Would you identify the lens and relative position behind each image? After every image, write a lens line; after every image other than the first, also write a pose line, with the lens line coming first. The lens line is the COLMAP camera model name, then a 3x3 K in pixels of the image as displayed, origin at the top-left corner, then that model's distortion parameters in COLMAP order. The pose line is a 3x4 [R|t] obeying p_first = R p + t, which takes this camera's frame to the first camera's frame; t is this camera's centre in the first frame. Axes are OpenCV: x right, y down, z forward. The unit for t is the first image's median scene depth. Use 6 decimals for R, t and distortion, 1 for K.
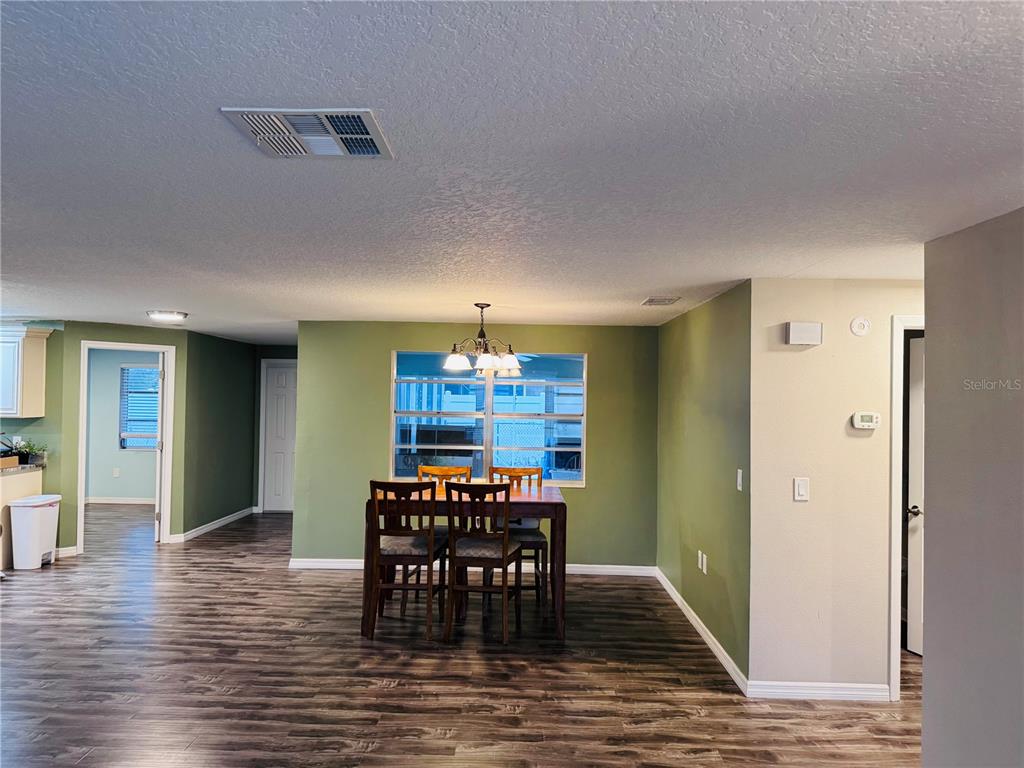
lens RADIAL K [[722.5, 0, 510.9], [0, 722.5, 385.7], [0, 0, 1]] dist [0.049079, -0.052641]
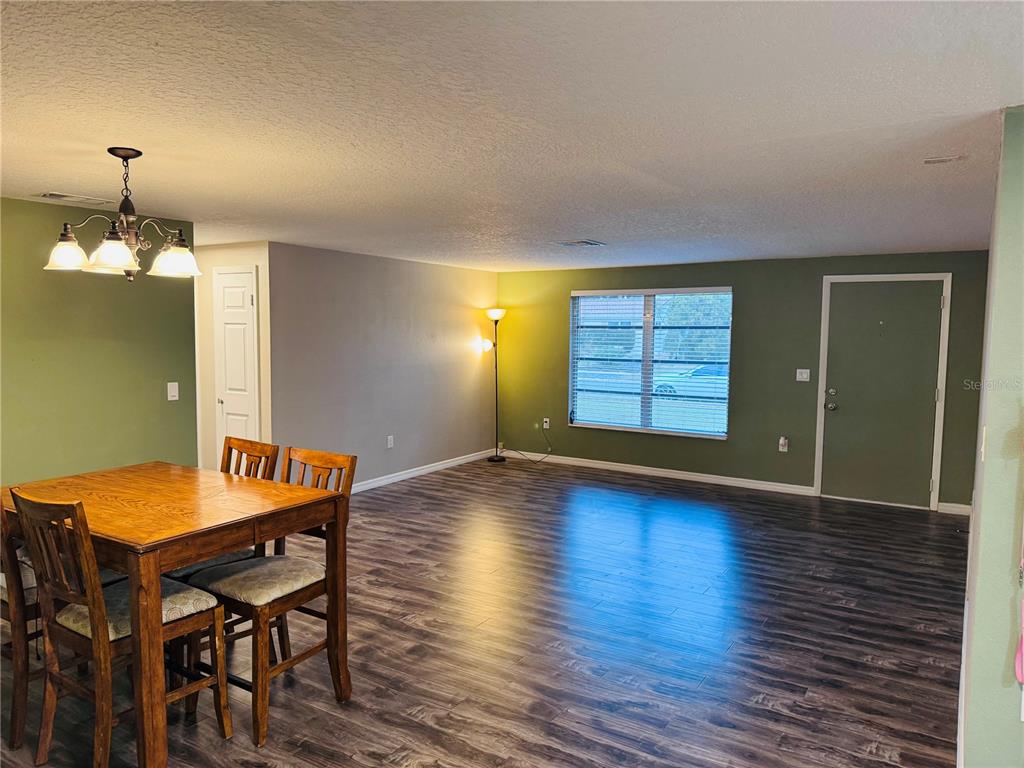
lens RADIAL K [[722.5, 0, 507.9], [0, 722.5, 384.4], [0, 0, 1]] dist [0.049079, -0.052641]
pose [[-0.848460, -0.062521, 0.525553, -0.780358], [-0.028663, 0.996969, 0.072327, 0.018355], [-0.528482, 0.046303, -0.847681, 1.764061]]
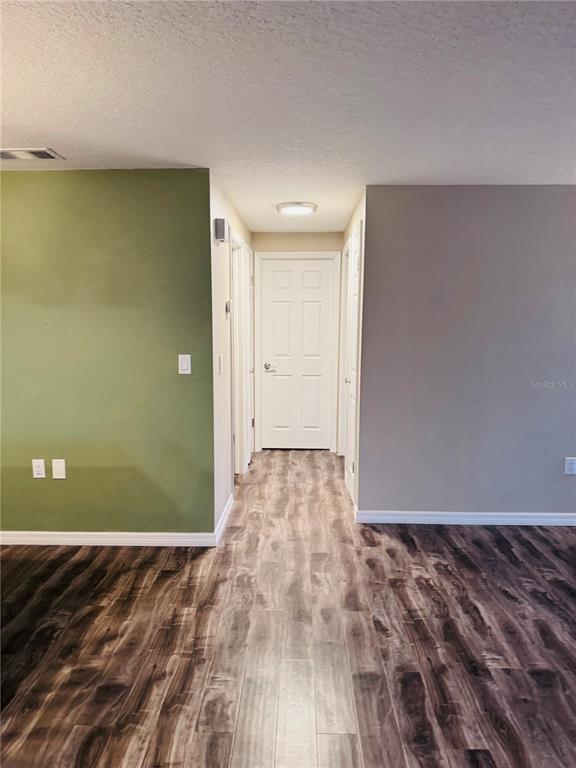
lens RADIAL K [[541.9, 0, 286.7], [0, 541.9, 383.5], [0, 0, 1]] dist [0.049079, -0.052641]
pose [[0.028160, -0.150550, 0.988201, -0.488336], [-0.014321, 0.988431, 0.150994, 0.035366], [-0.999501, -0.018404, 0.025679, 0.855952]]
